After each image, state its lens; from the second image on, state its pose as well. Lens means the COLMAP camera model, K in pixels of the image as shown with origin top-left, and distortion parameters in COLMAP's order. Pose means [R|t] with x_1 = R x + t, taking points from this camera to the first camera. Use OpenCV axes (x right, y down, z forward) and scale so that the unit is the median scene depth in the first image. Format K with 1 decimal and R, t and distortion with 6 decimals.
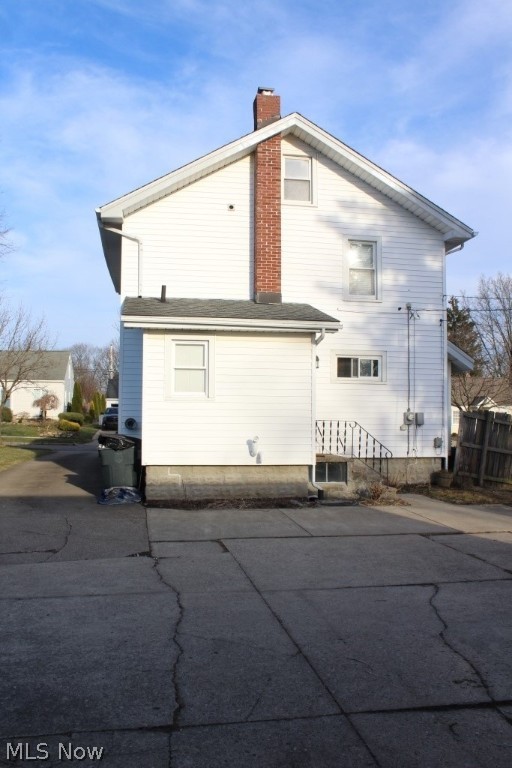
lens RADIAL K [[643.5, 0, 255.5], [0, 643.5, 385.5], [0, 0, 1]] dist [-0.155784, 0.122519]
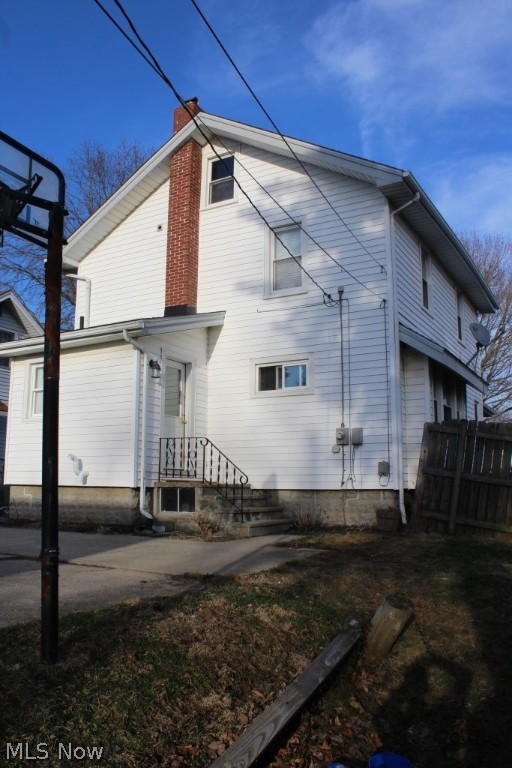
lens RADIAL K [[643.5, 0, 256.2], [0, 643.5, 380.2], [0, 0, 1]] dist [-0.155784, 0.122519]
pose [[0.771113, -0.110215, -0.627086, 0.639849], [0.033544, 0.990568, -0.132852, 0.082542], [0.635814, 0.081409, 0.767537, 0.355059]]
